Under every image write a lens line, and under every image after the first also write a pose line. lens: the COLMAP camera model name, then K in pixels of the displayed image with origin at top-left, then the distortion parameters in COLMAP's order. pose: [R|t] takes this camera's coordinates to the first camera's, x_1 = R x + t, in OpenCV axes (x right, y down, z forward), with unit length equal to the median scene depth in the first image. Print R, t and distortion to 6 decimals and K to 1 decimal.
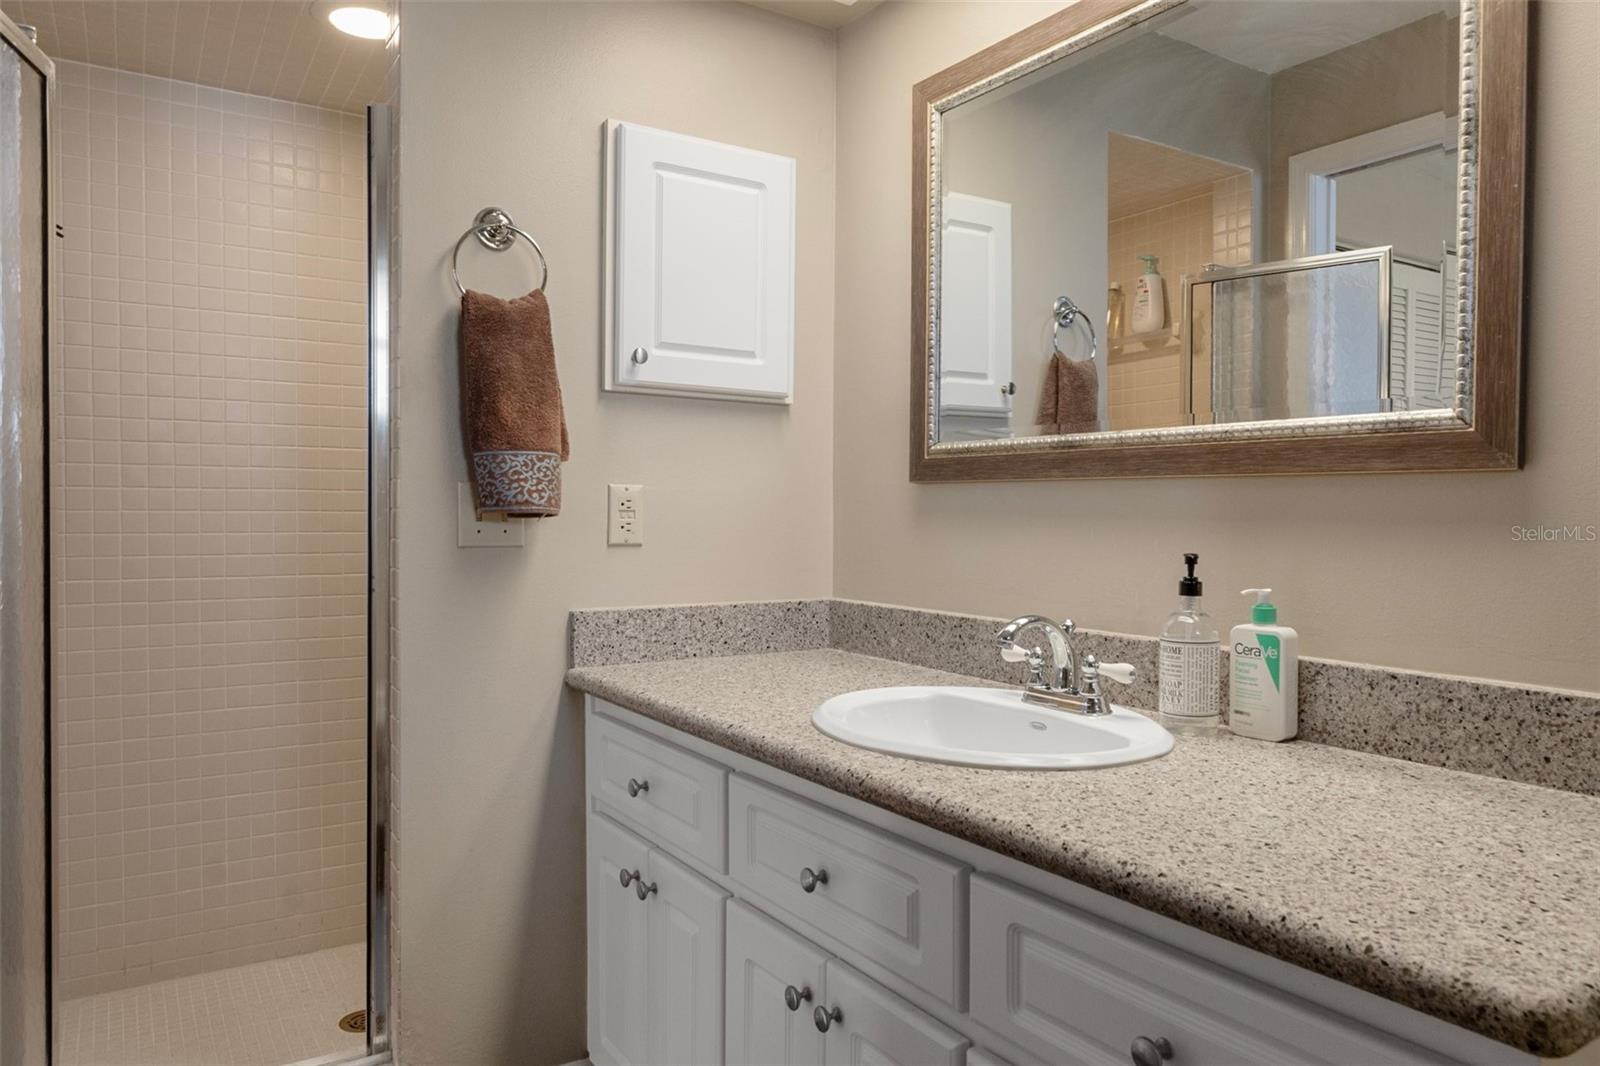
lens RADIAL K [[1095.2, 0, 801.4], [0, 1095.2, 526.9], [0, 0, 1]] dist [-0.003738, 0.002108]
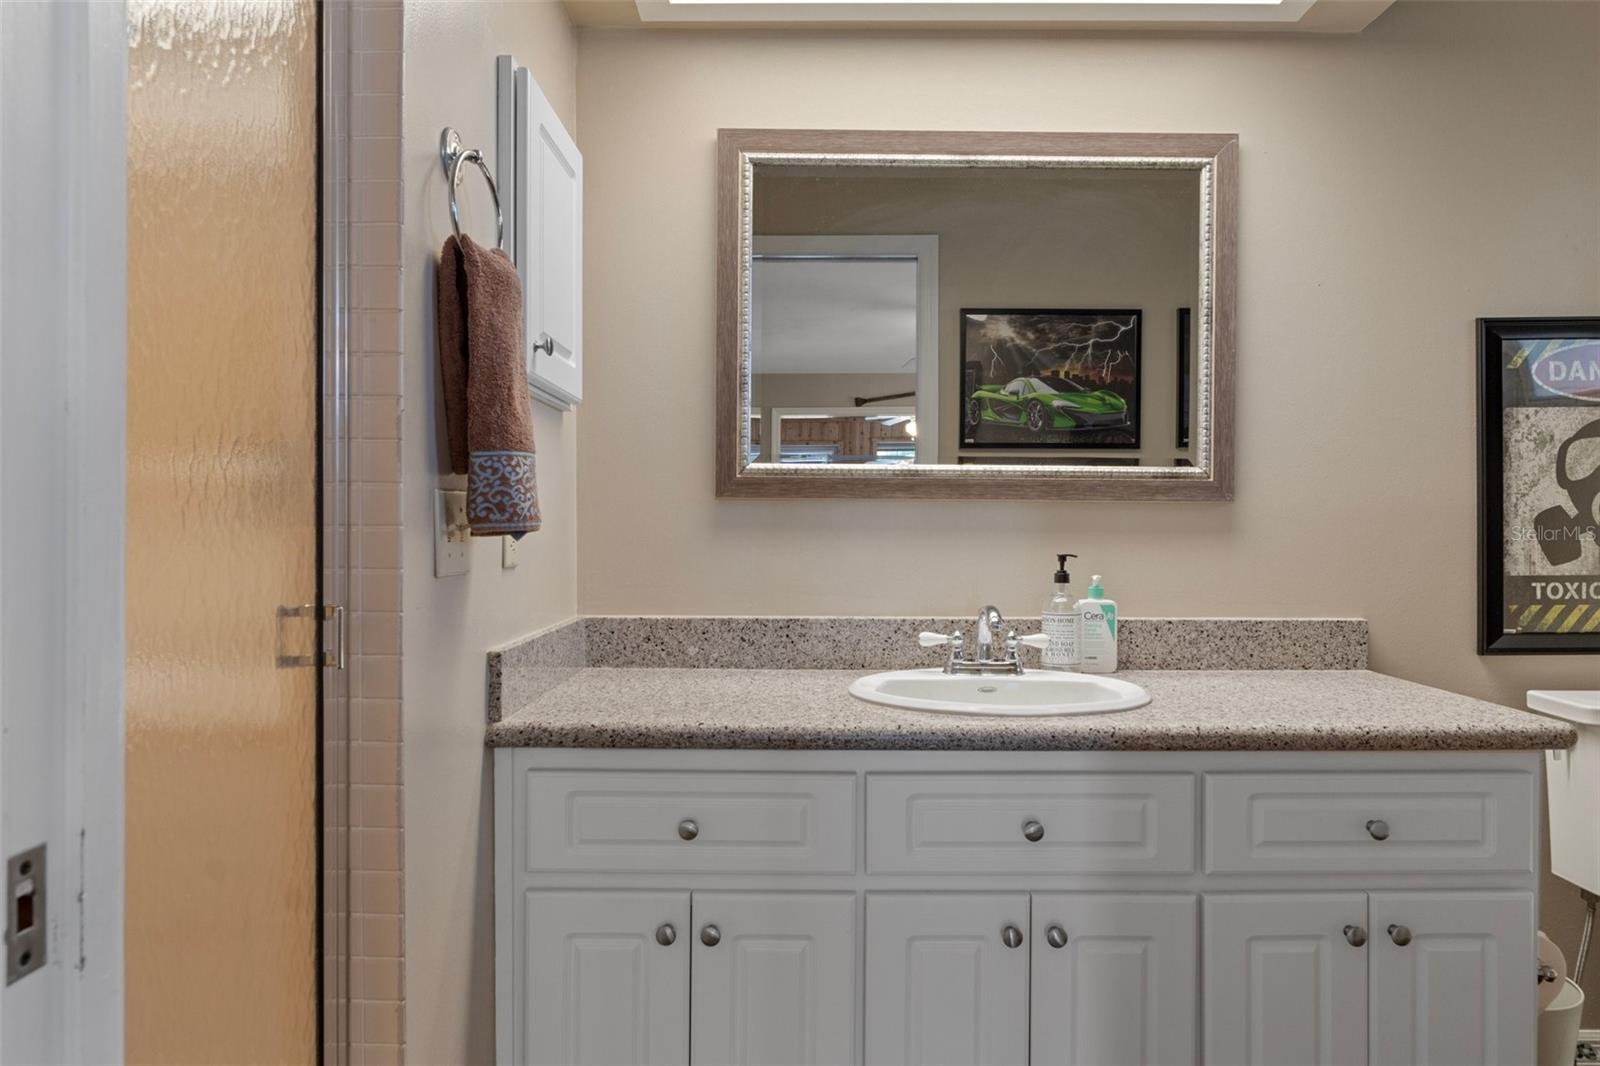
lens RADIAL K [[1040.5, 0, 800.0], [0, 1040.5, 533.0], [0, 0, 1]] dist [-0.001259, 0.000664]
pose [[0.539155, -0.010361, 0.842143, -0.937323], [0.012969, 0.999908, 0.003999, -0.013357], [-0.842107, 0.008766, 0.539239, 0.506459]]
